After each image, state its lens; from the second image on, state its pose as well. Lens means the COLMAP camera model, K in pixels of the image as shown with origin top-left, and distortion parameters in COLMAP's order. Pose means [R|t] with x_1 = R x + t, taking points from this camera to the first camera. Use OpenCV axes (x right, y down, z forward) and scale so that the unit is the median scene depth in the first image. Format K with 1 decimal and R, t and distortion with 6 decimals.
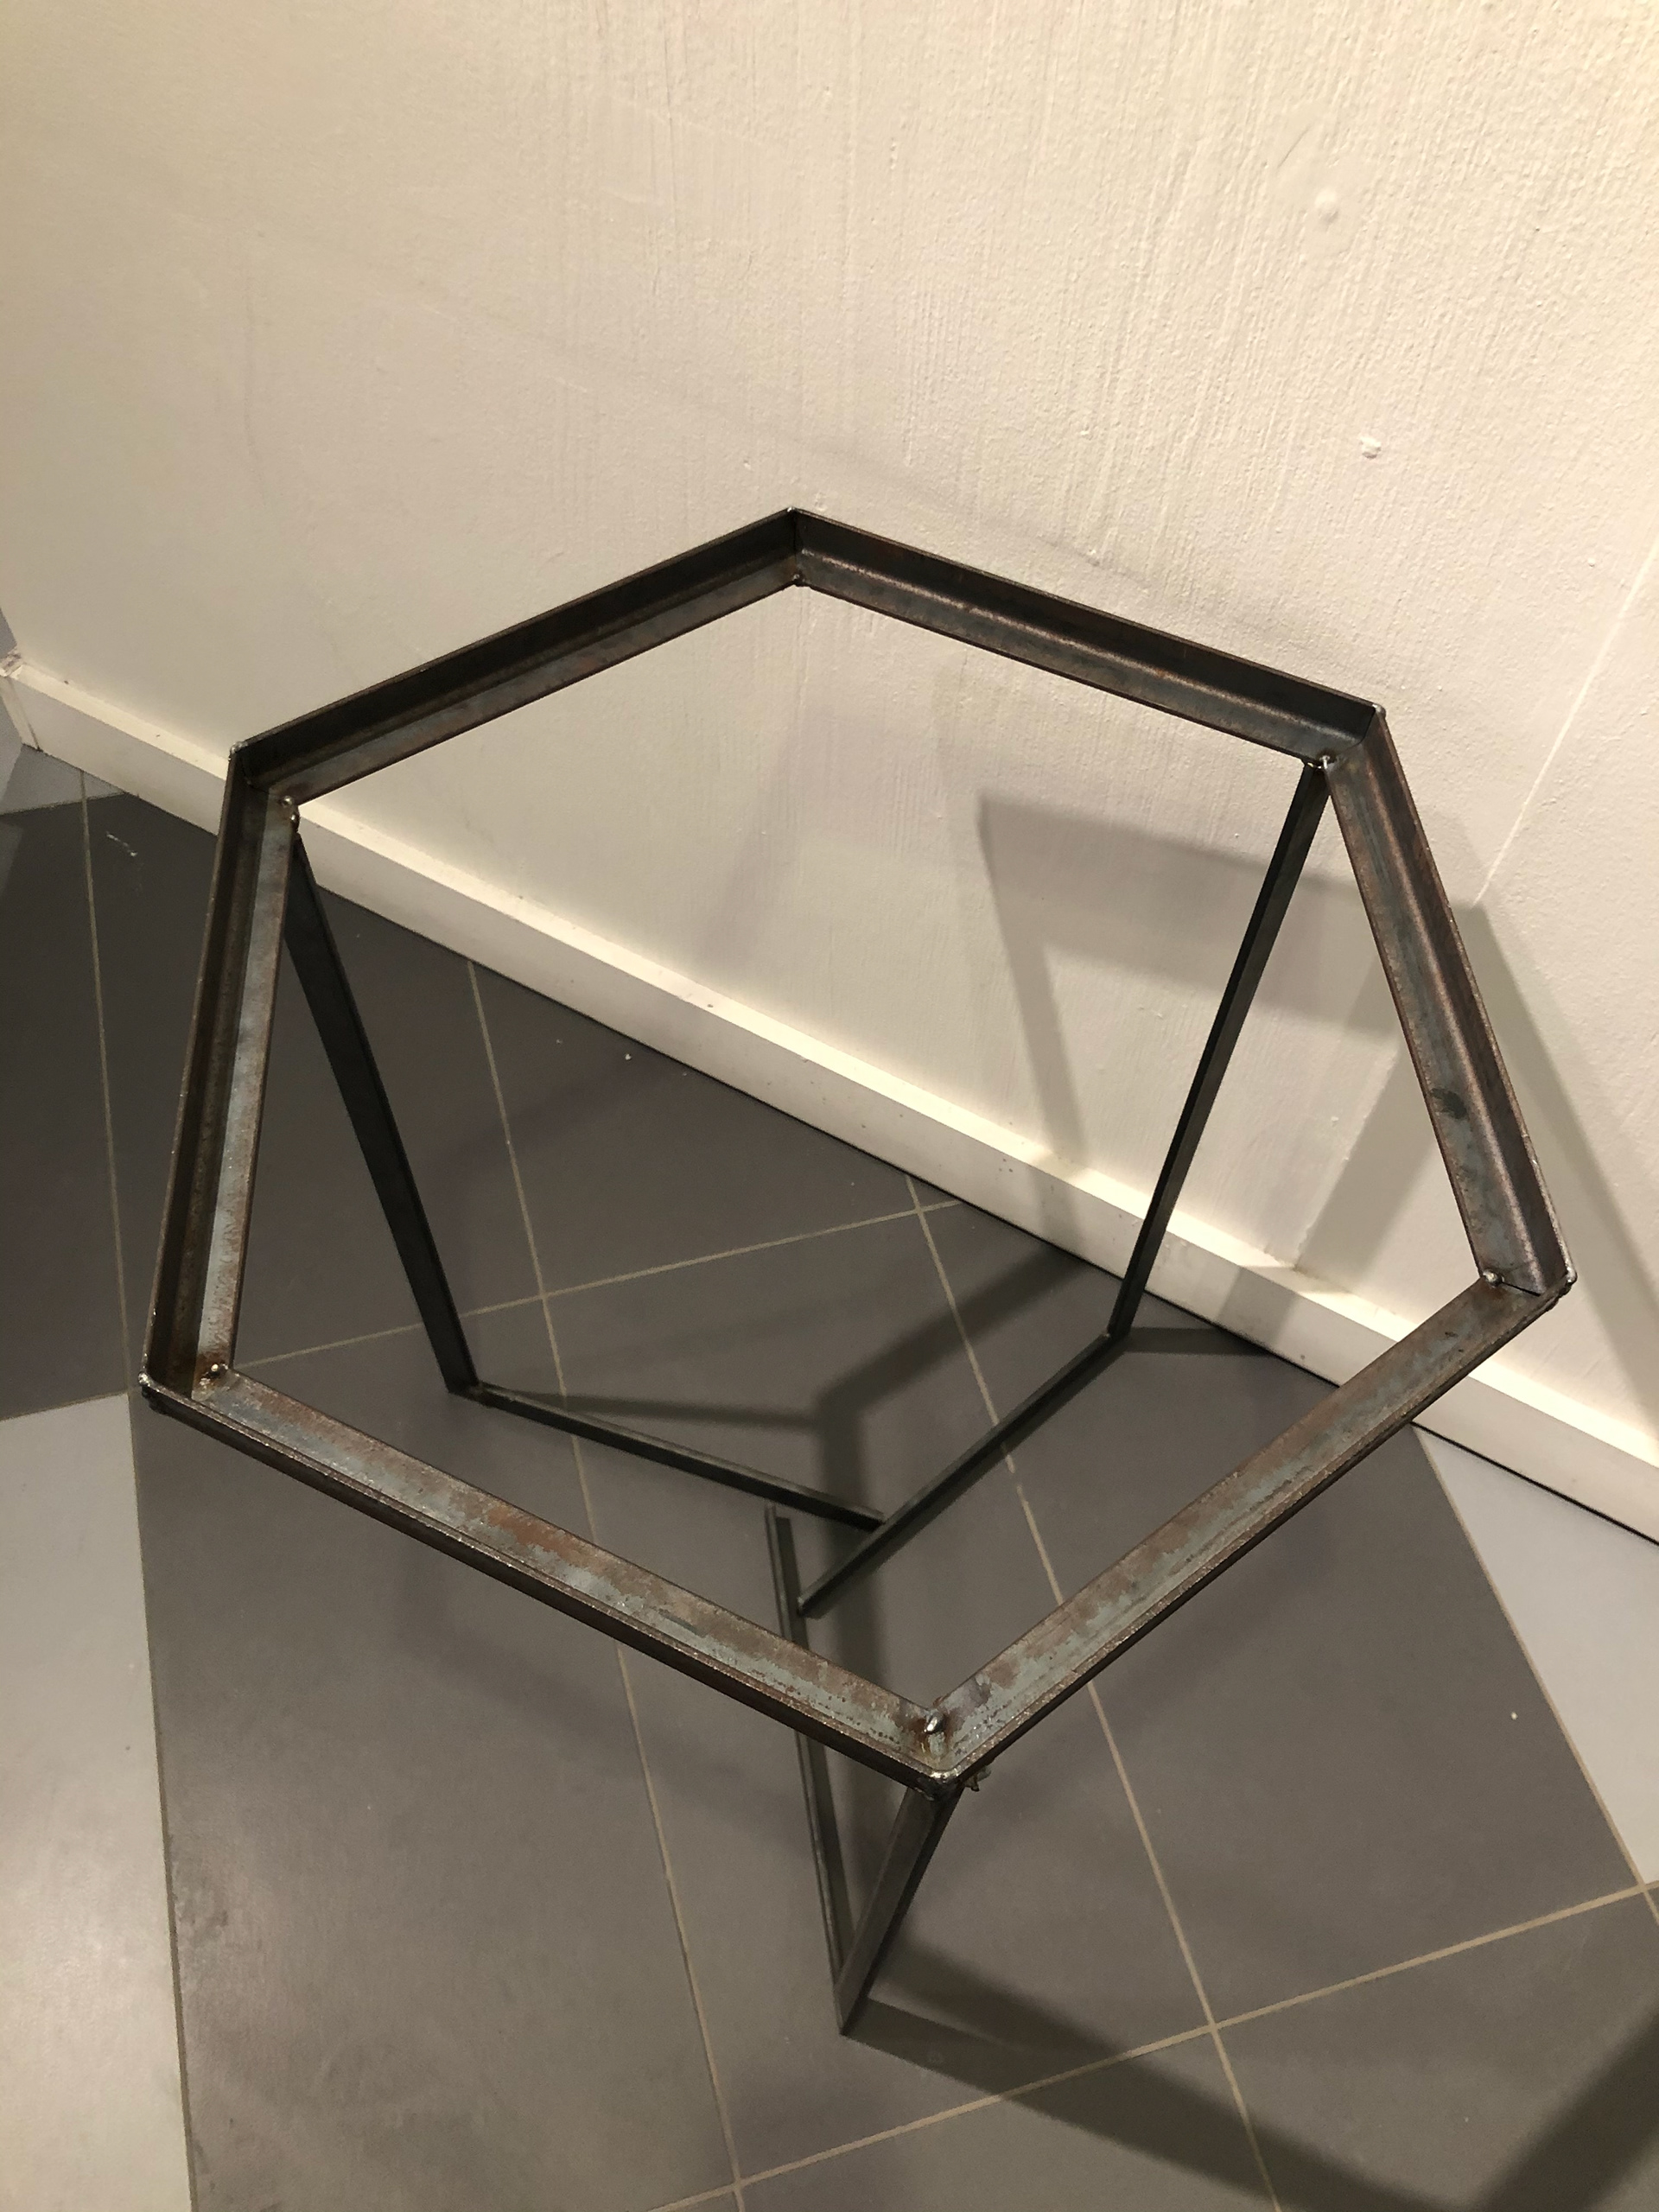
lens RADIAL K [[1779.6, 0, 829.5], [0, 1779.6, 1106.0], [0, 0, 1]] dist [0.015823, 0.007869]
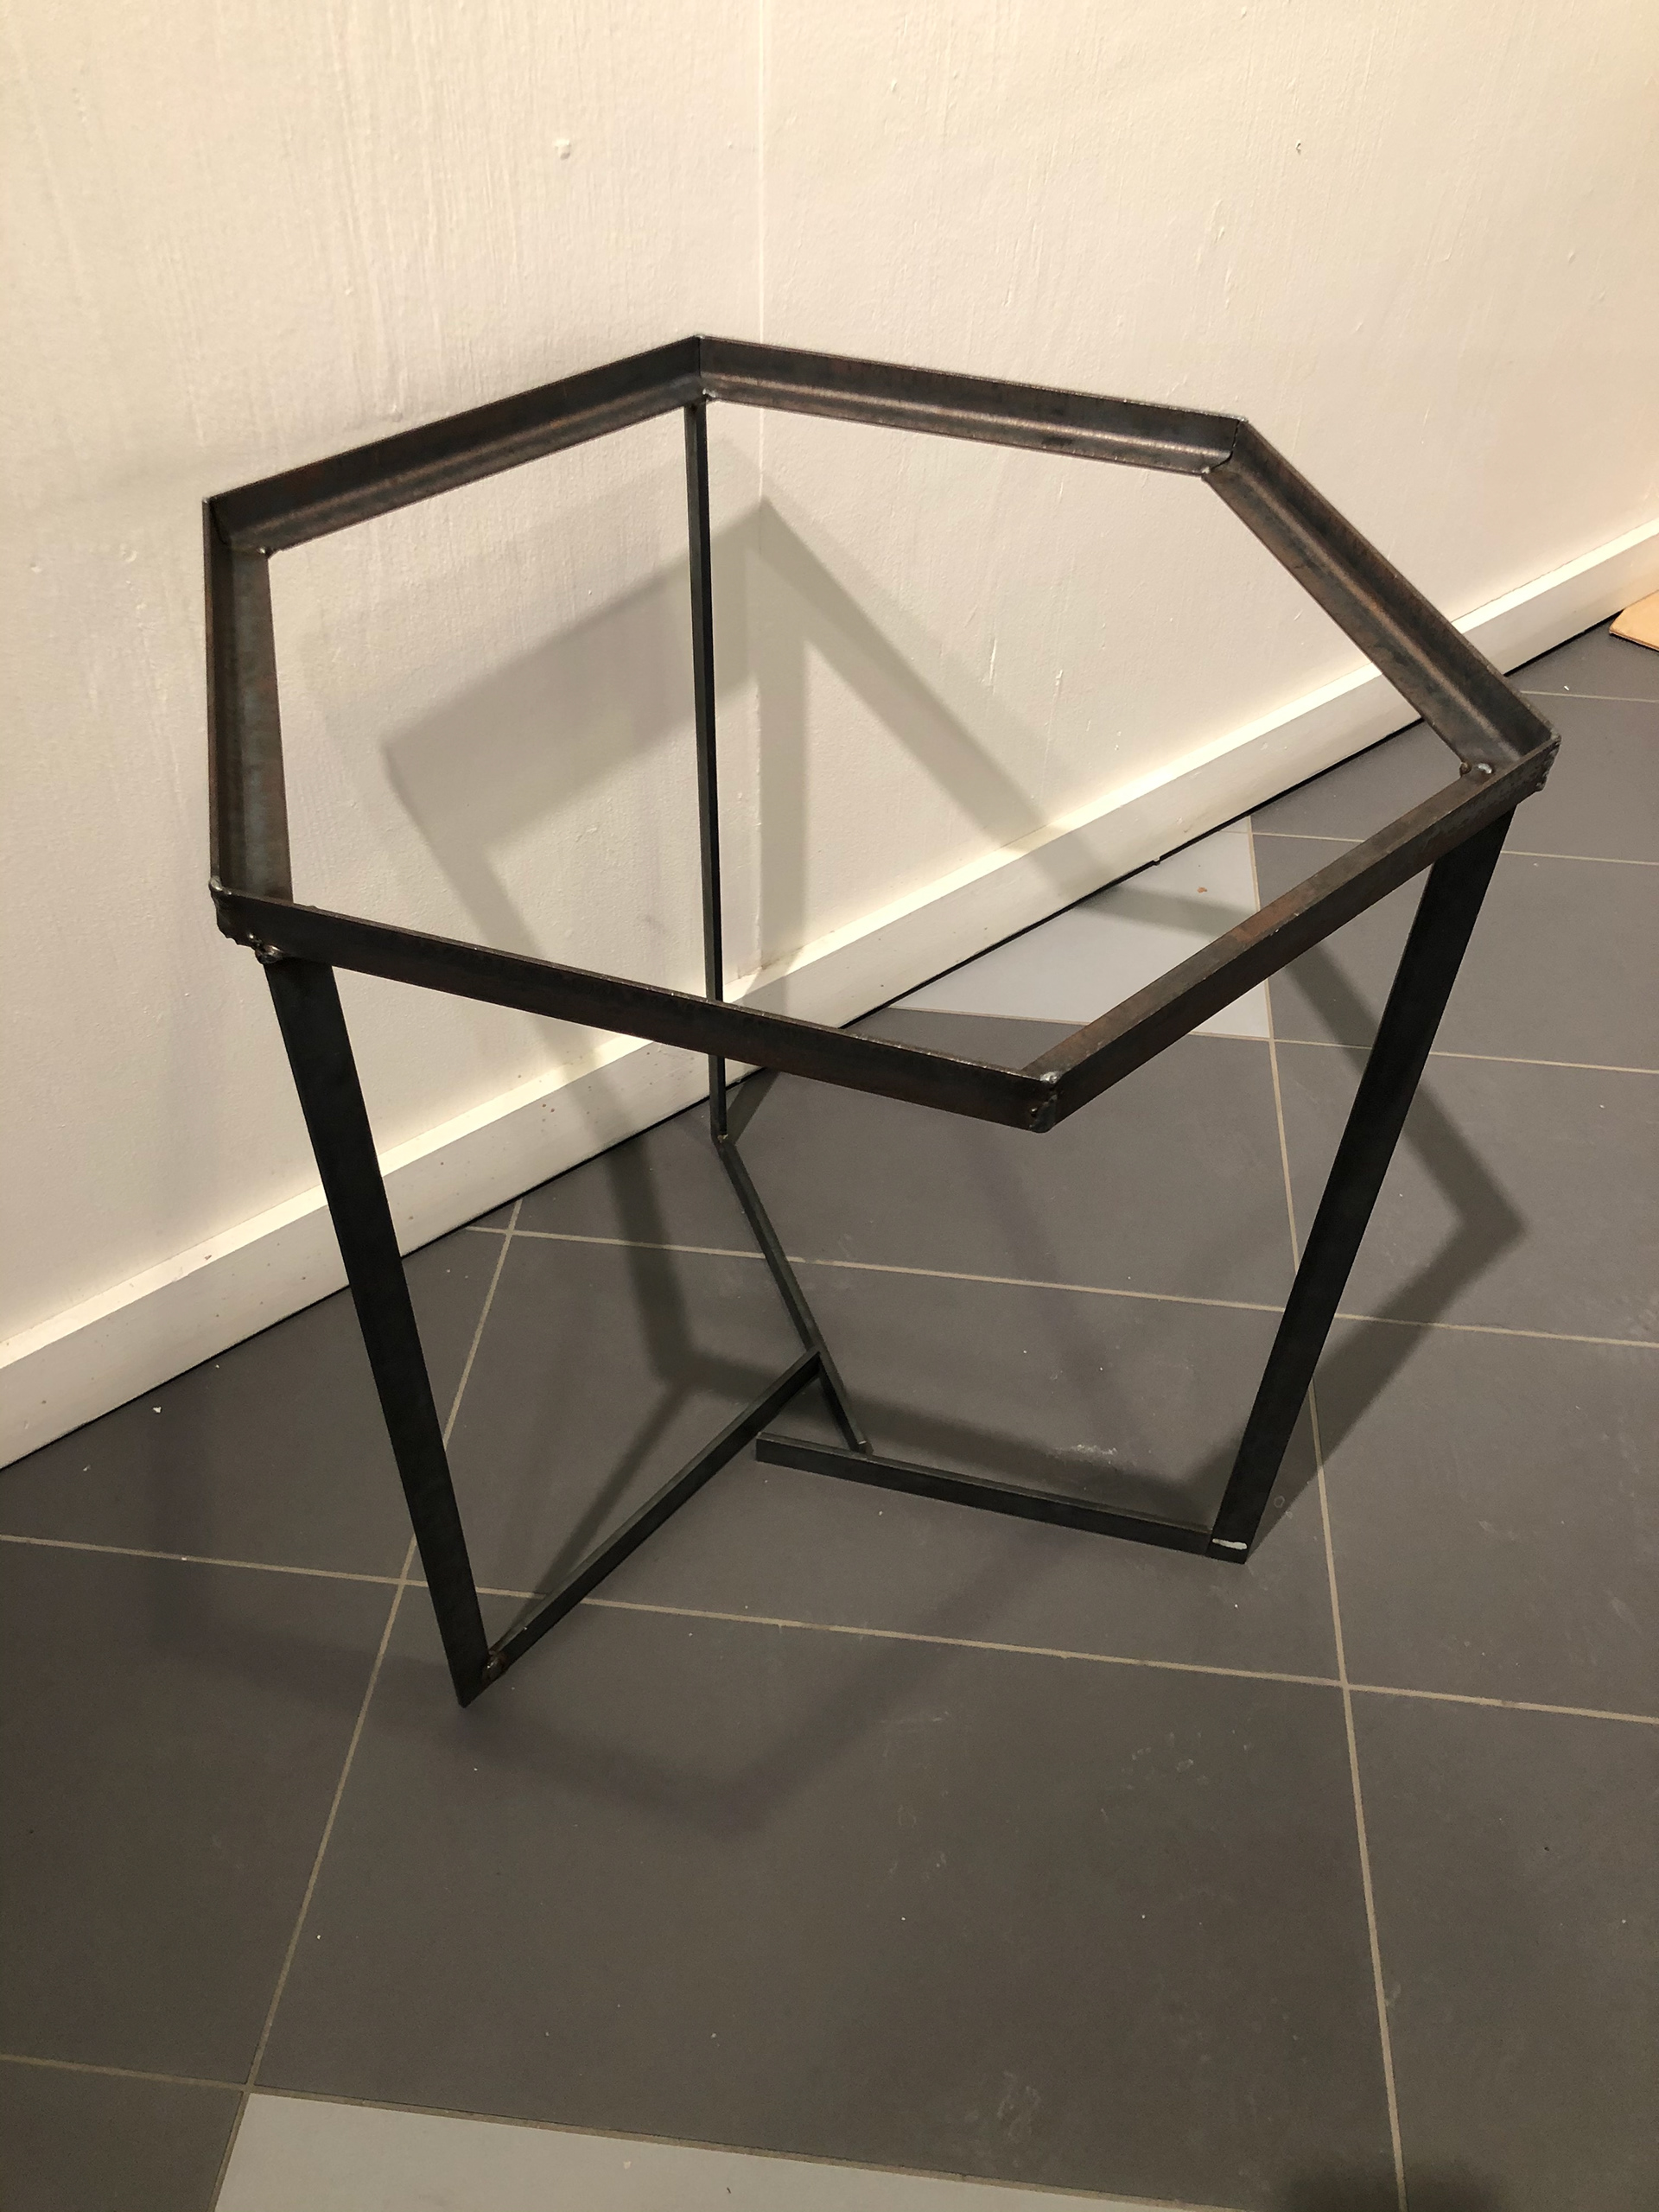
lens RADIAL K [[1793.1, 0, 788.2], [0, 1793.1, 1113.5], [0, 0, 1]] dist [0.004809, 0.048082]
pose [[0.386287, -0.675012, 0.628602, -0.675483], [0.764286, 0.615768, 0.191563, -0.076200], [-0.516380, 0.406434, 0.753766, 0.237463]]
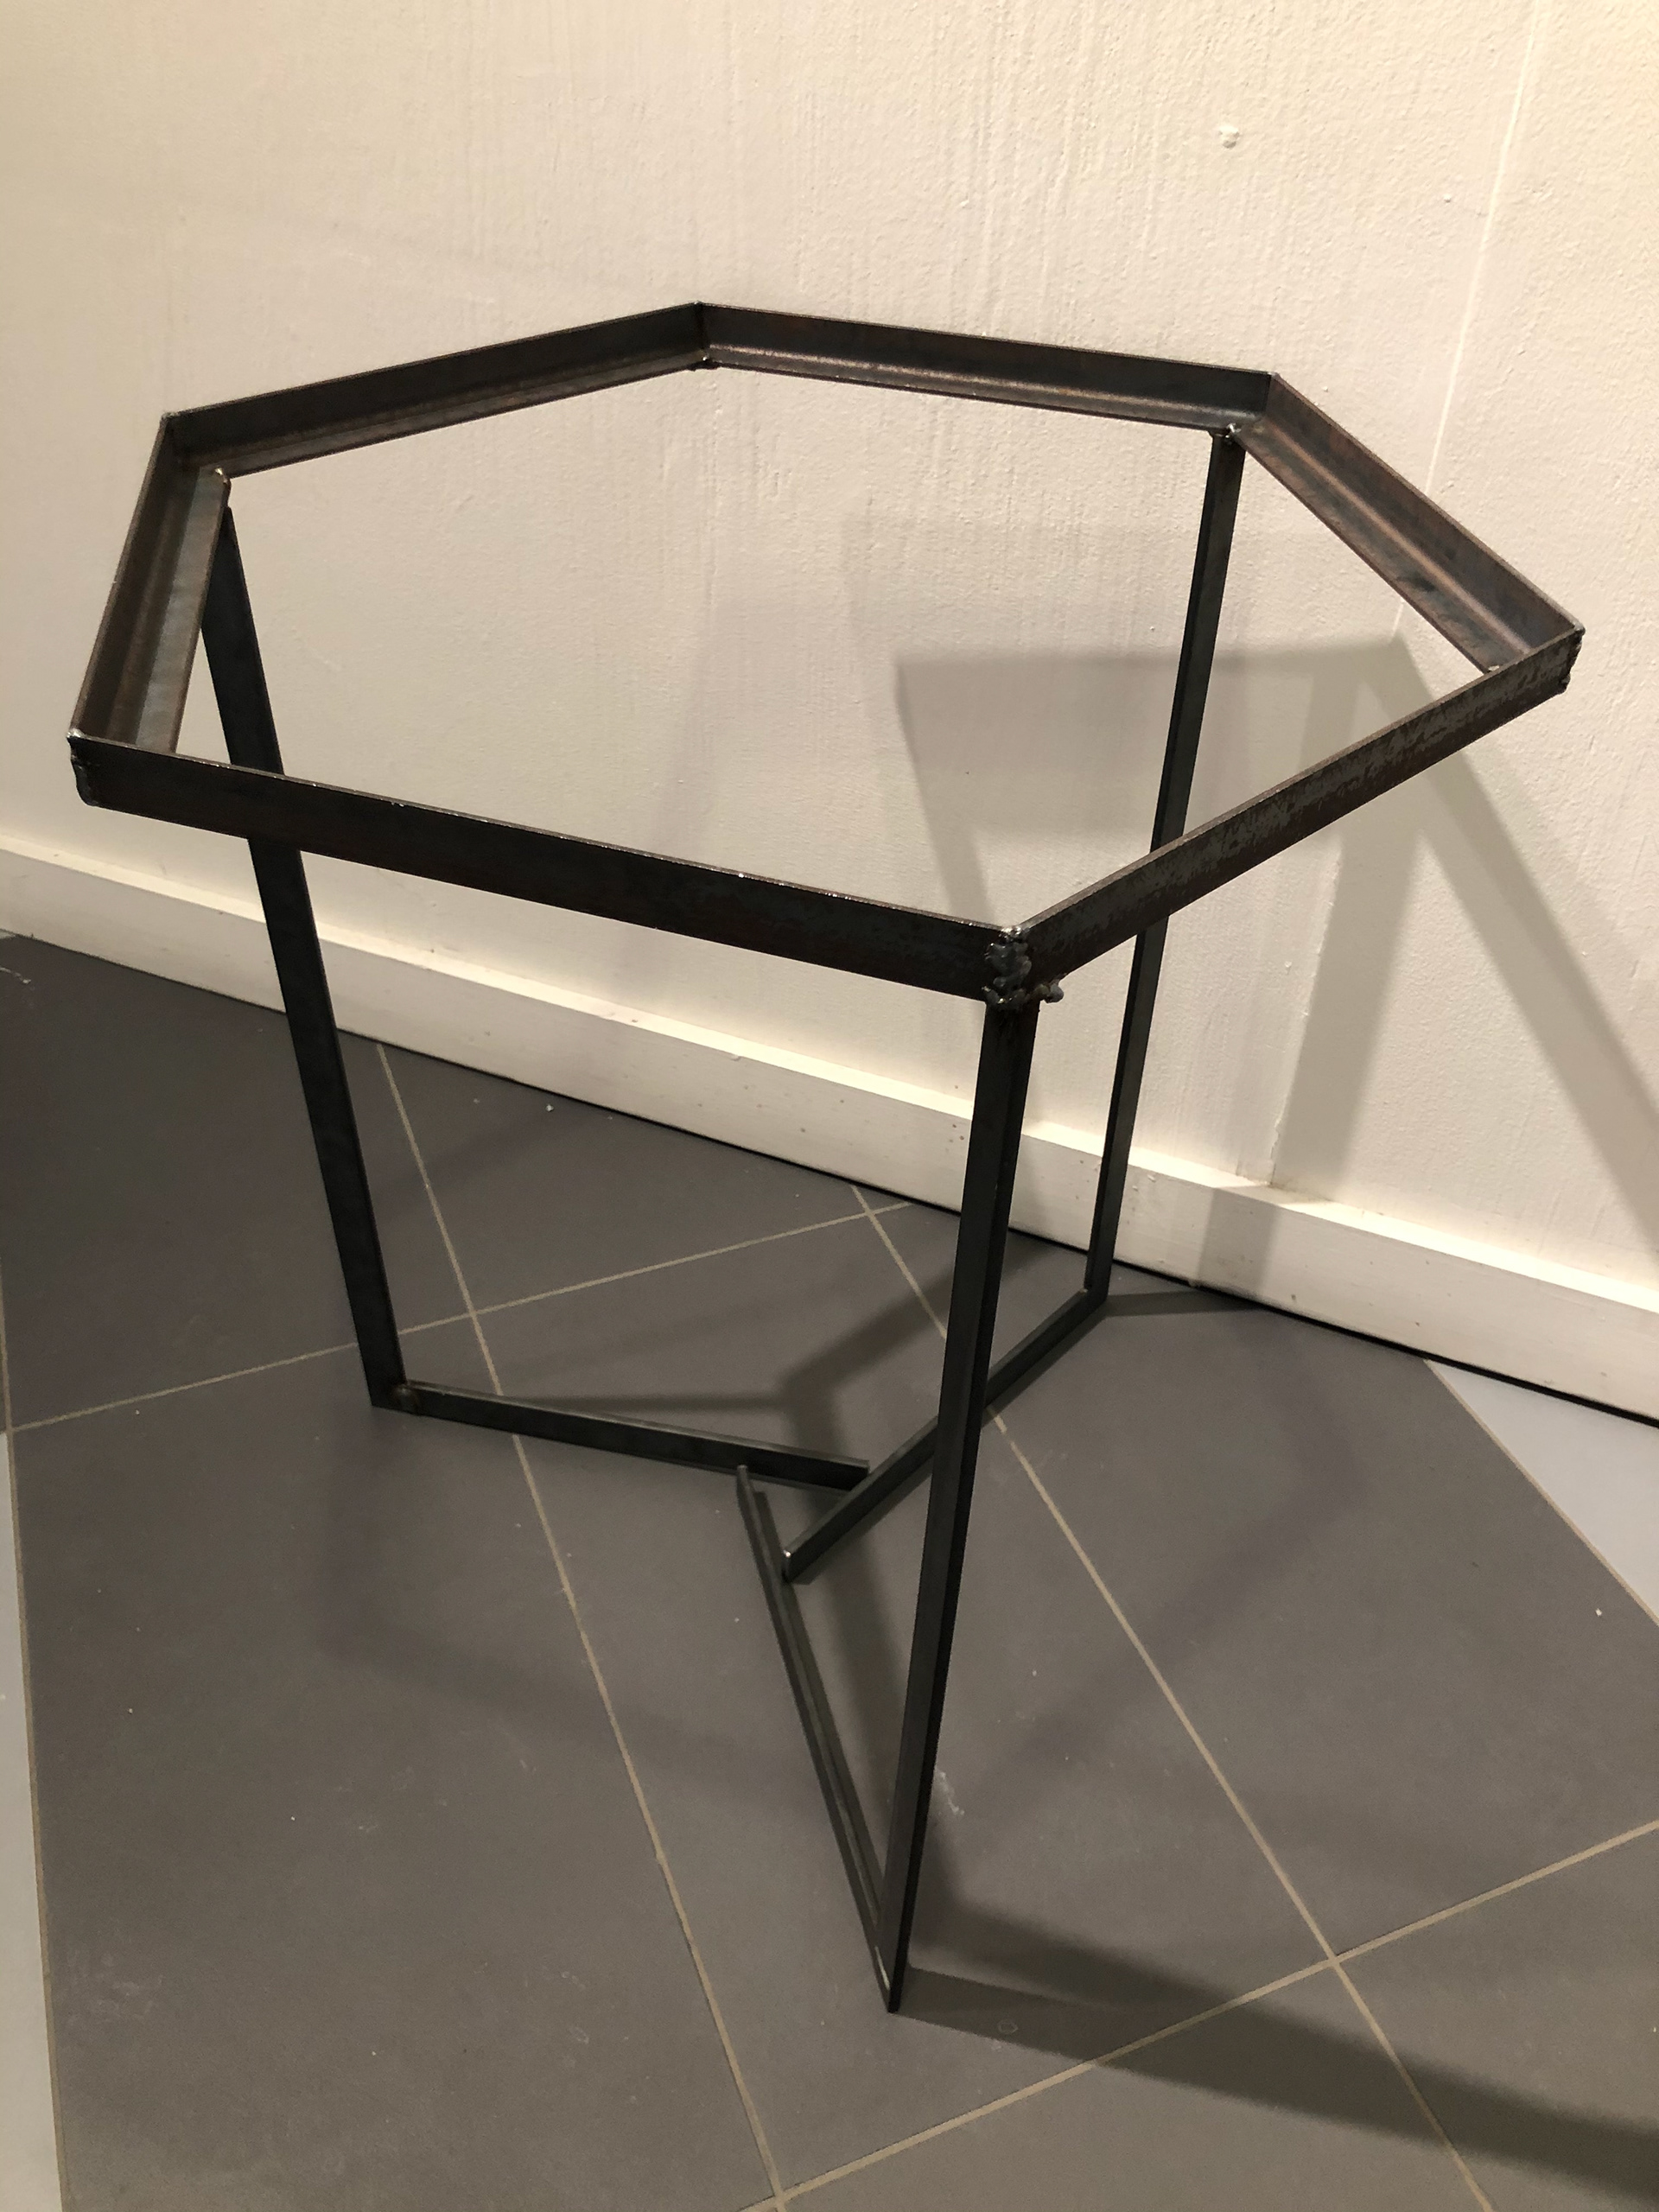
lens RADIAL K [[1783.6, 0, 811.2], [0, 1783.6, 1093.5], [0, 0, 1]] dist [0.014755, 0.005753]
pose [[0.994756, -0.076650, 0.067713, -0.058016], [0.093269, 0.951527, -0.293083, 0.402208], [-0.041966, 0.297862, 0.953686, 0.115736]]
